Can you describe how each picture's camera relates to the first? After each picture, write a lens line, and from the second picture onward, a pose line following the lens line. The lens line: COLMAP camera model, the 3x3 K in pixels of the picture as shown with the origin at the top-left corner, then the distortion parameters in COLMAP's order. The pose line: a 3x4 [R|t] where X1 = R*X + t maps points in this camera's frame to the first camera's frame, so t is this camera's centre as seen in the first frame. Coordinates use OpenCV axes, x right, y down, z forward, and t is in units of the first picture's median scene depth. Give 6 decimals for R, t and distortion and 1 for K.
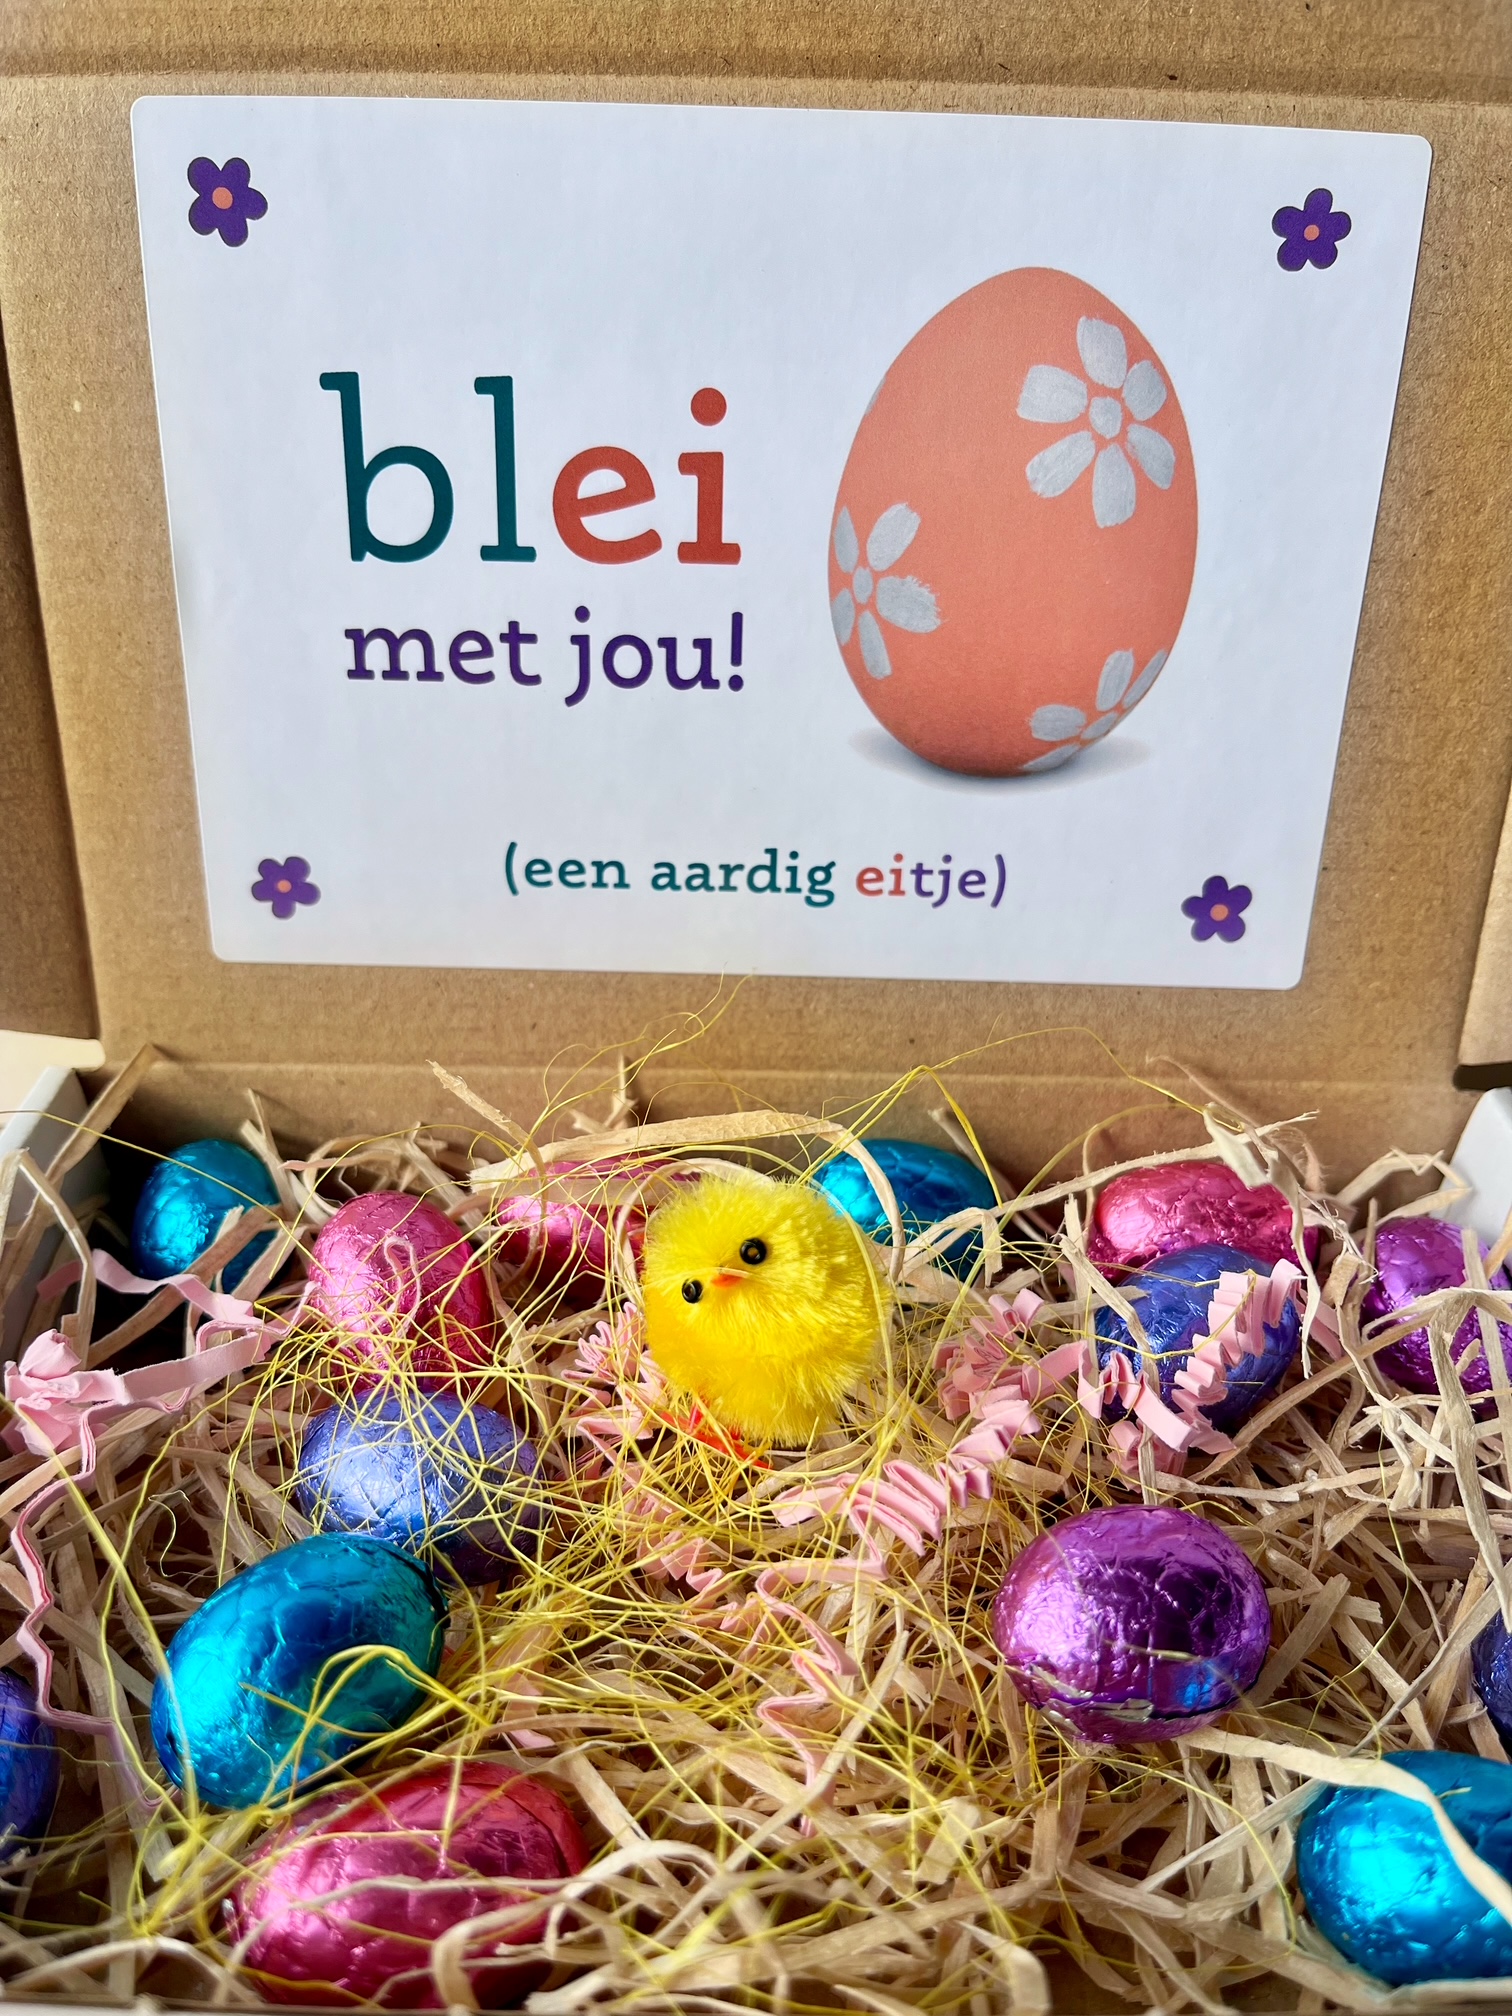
lens RADIAL K [[1542.2, 0, 761.5], [0, 1542.2, 1002.4], [0, 0, 1]] dist [0.002655, 0.000067]
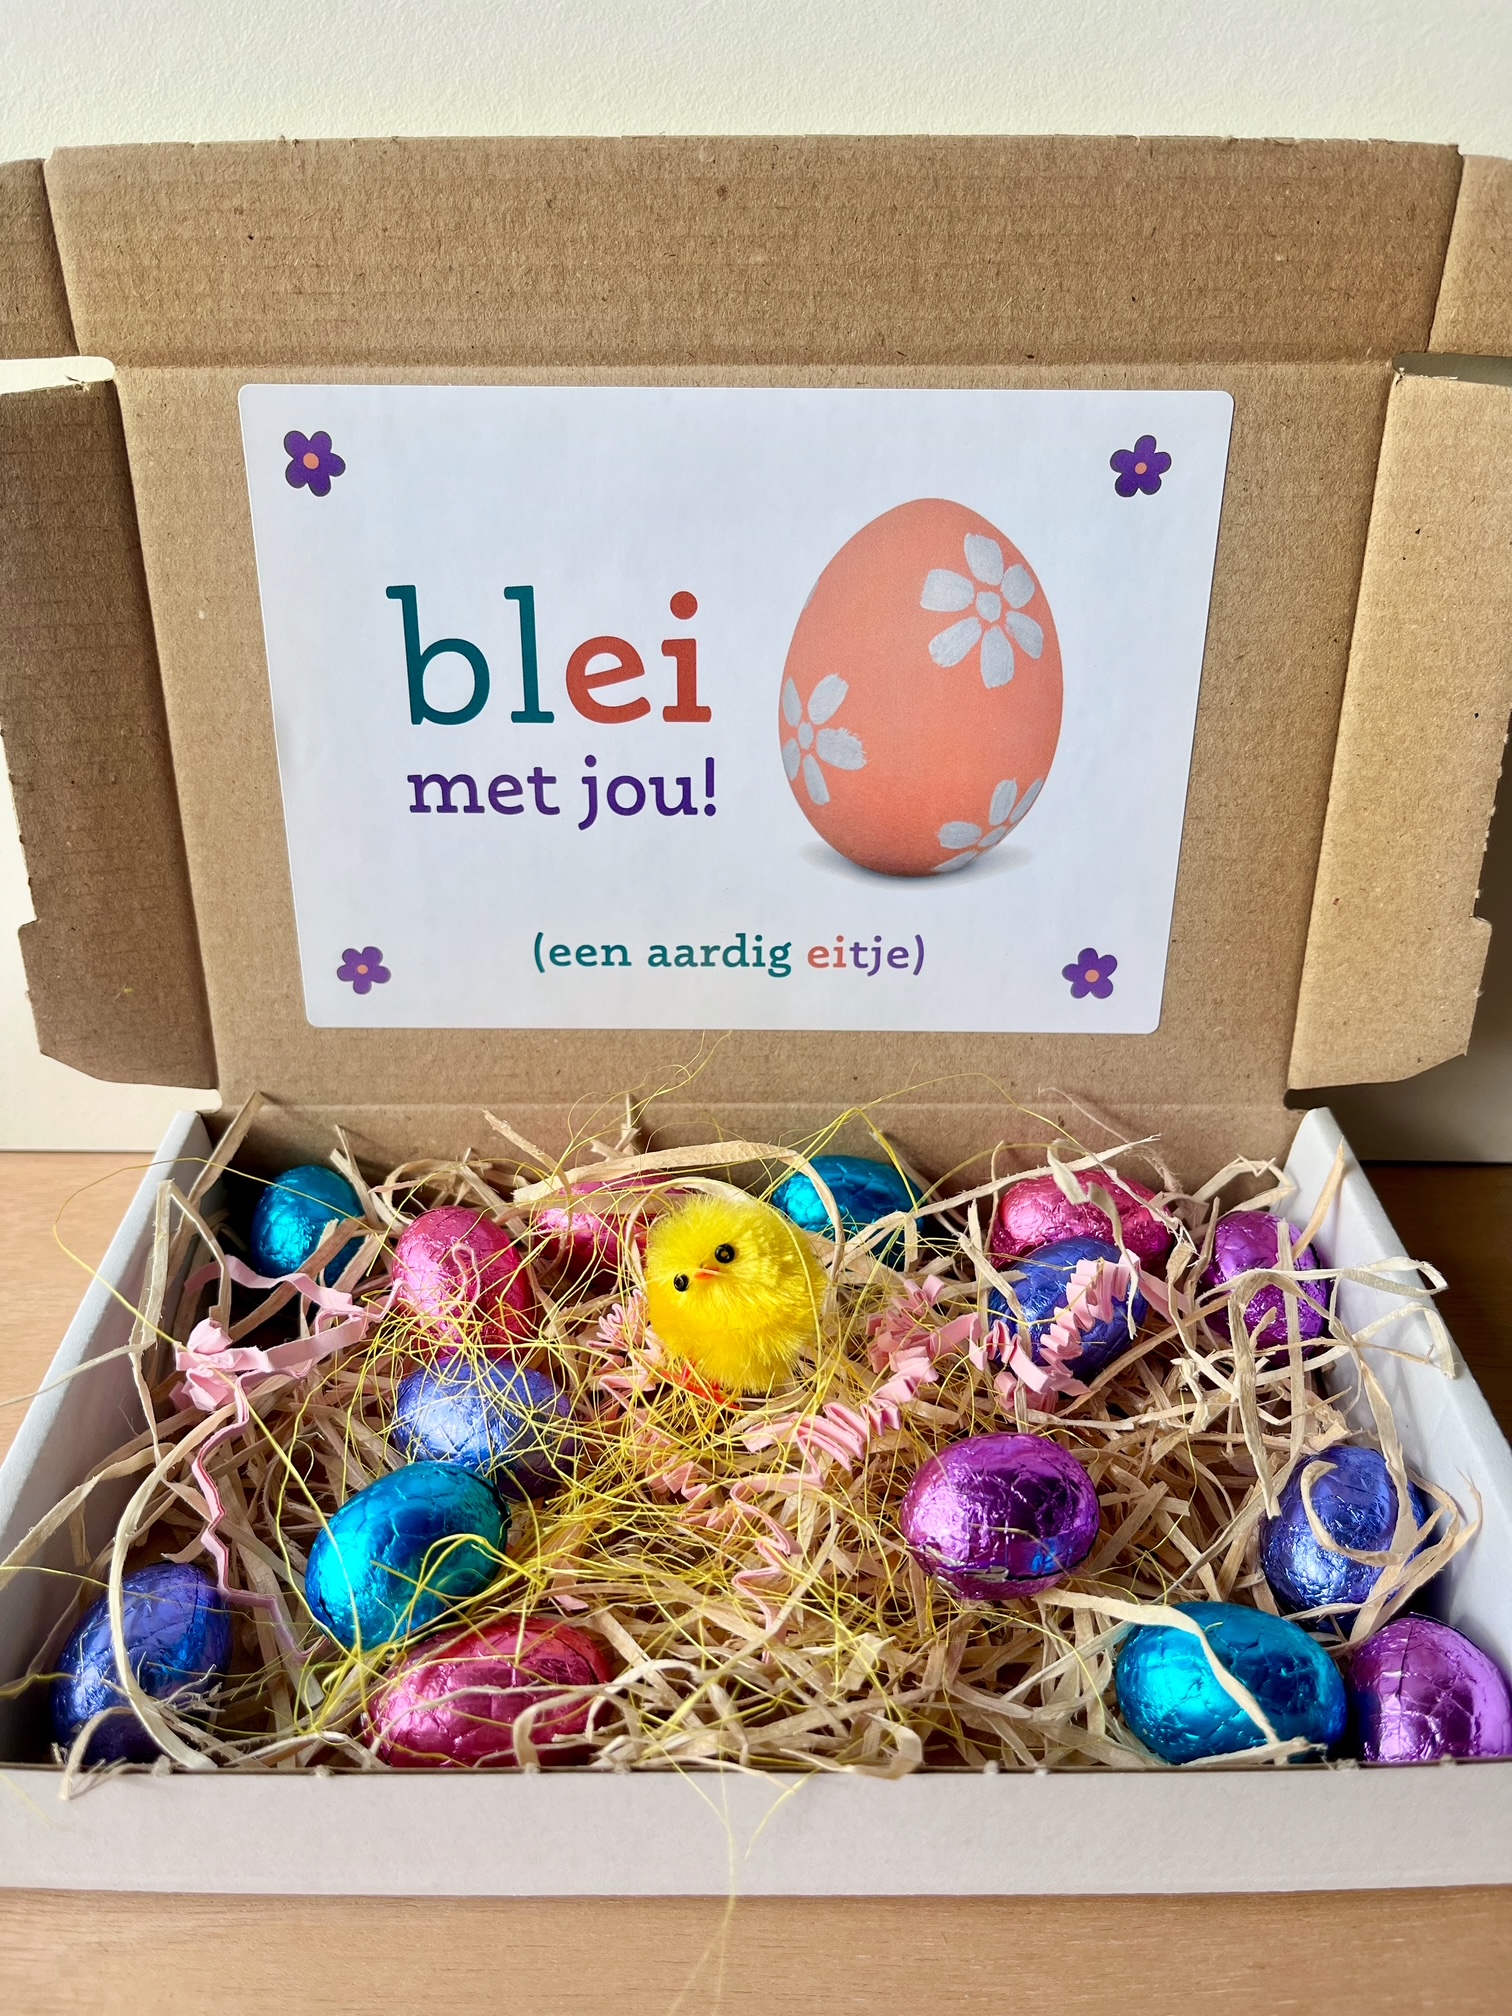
lens RADIAL K [[1509.0, 0, 756.0], [0, 1509.0, 1008.0], [0, 0, 1]] dist [0.031980, -0.001632]
pose [[0.999813, -0.017814, -0.007510, 0.031261], [0.017979, 0.999584, 0.022566, -0.075463], [0.007104, -0.022697, 0.999717, -0.297170]]
